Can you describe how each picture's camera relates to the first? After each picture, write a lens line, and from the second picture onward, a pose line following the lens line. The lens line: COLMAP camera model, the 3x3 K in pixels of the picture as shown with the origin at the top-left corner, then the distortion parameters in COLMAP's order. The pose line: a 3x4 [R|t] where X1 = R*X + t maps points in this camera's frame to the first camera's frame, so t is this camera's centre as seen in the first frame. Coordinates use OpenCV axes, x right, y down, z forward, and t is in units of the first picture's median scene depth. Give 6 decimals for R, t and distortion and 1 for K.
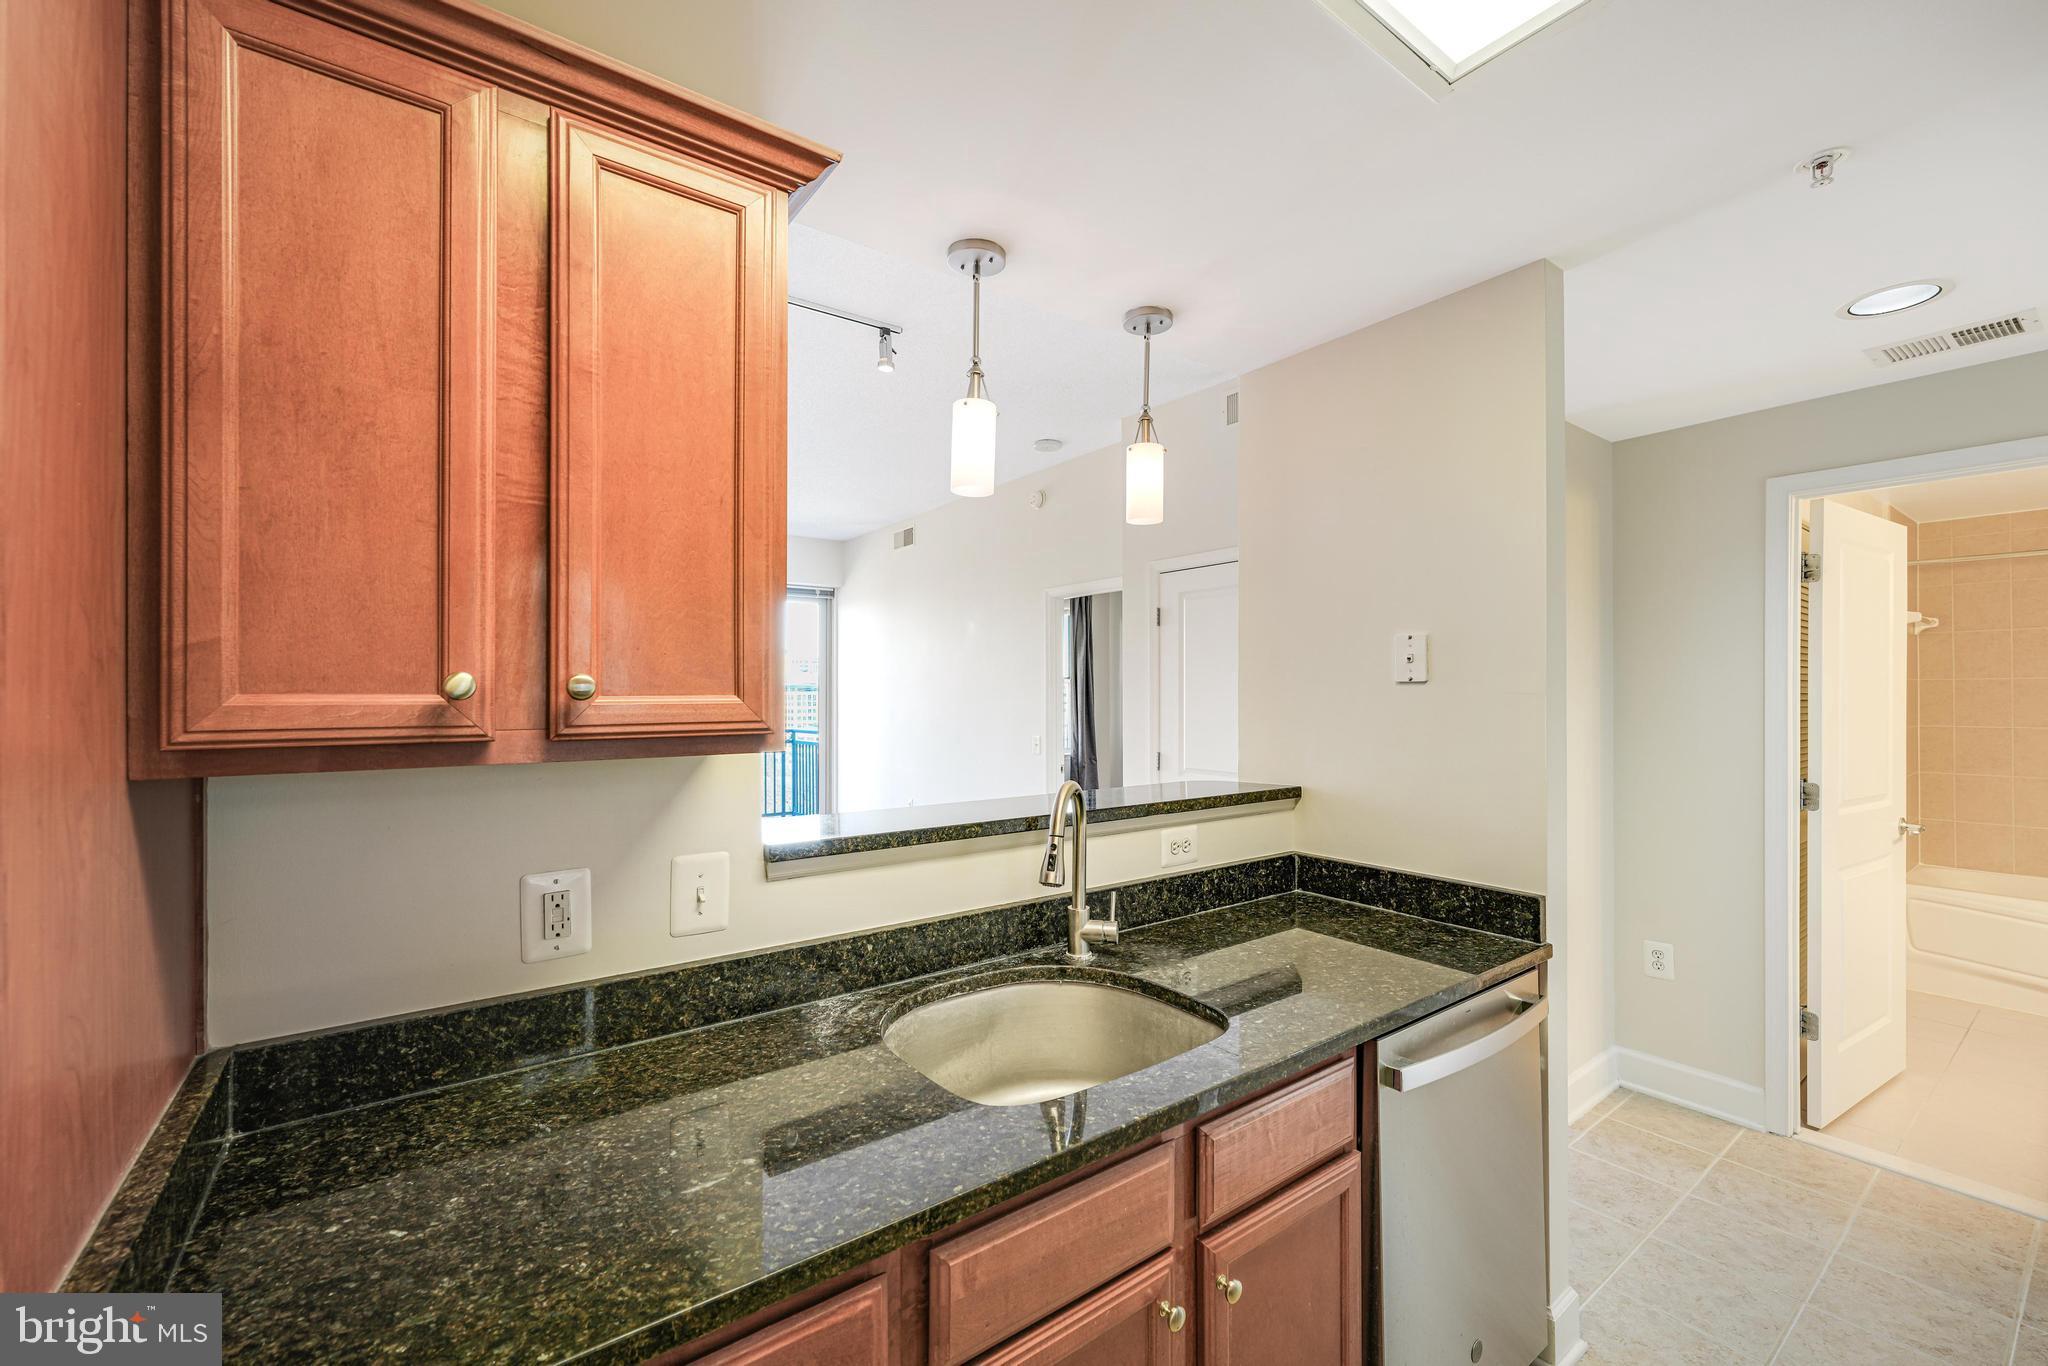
lens RADIAL K [[823.5, 0, 1032.4], [0, 823.5, 694.9], [0, 0, 1]] dist [-0.000558, -0.000004]
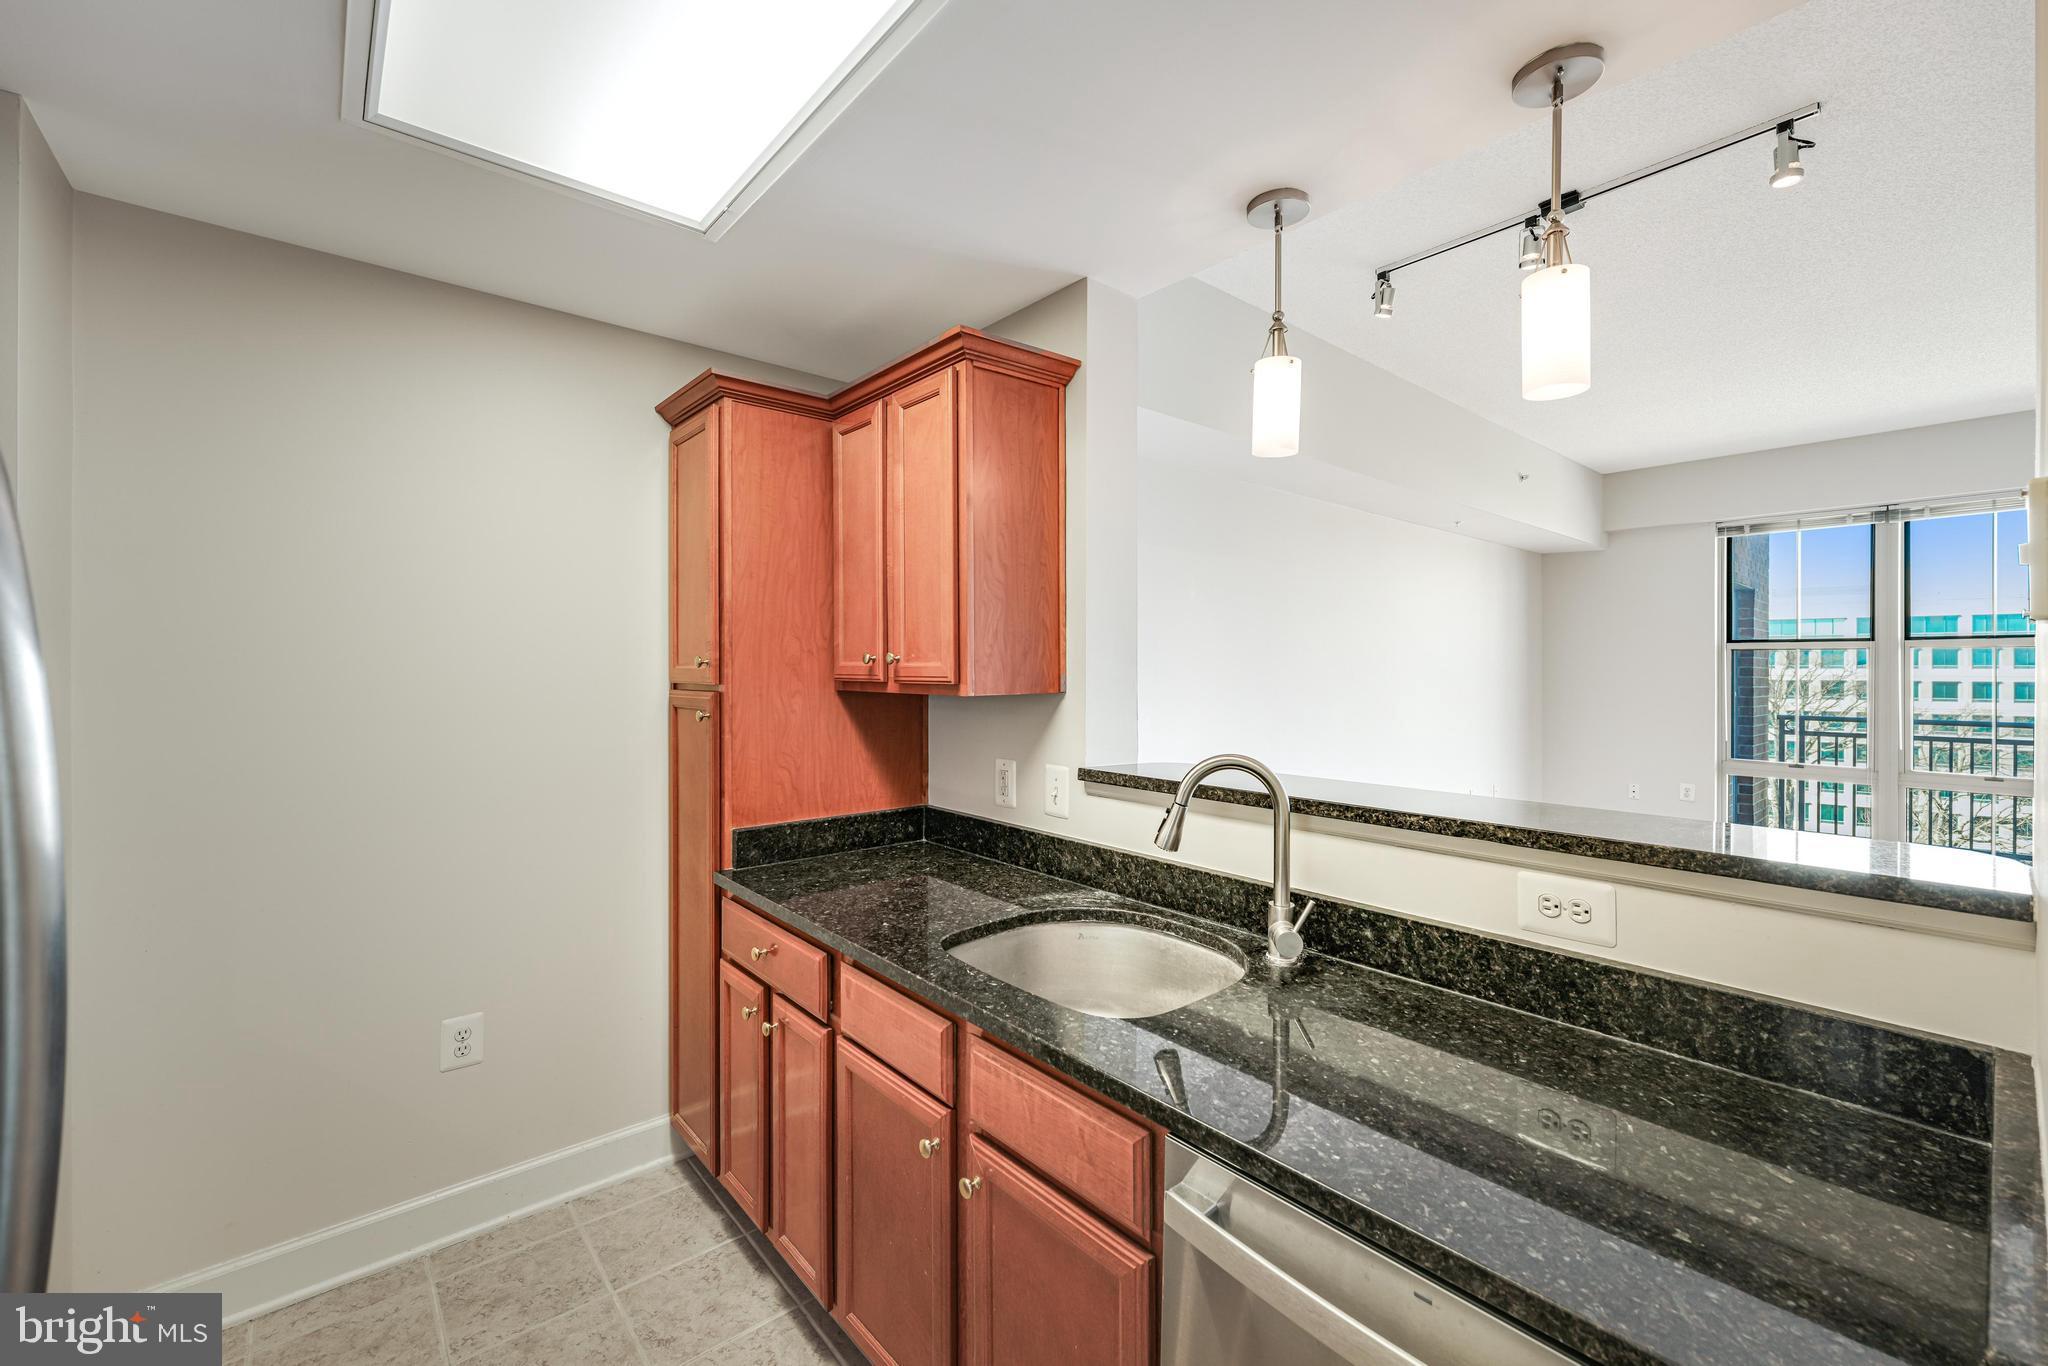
lens RADIAL K [[838.3, 0, 1030.6], [0, 838.3, 670.5], [0, 0, 1]] dist [0.001287, 0.000148]
pose [[0.062022, 0.002517, -0.998072, 0.974603], [-0.002655, 0.999994, 0.002357, 0.008287], [0.998071, 0.002504, 0.062029, 0.709368]]
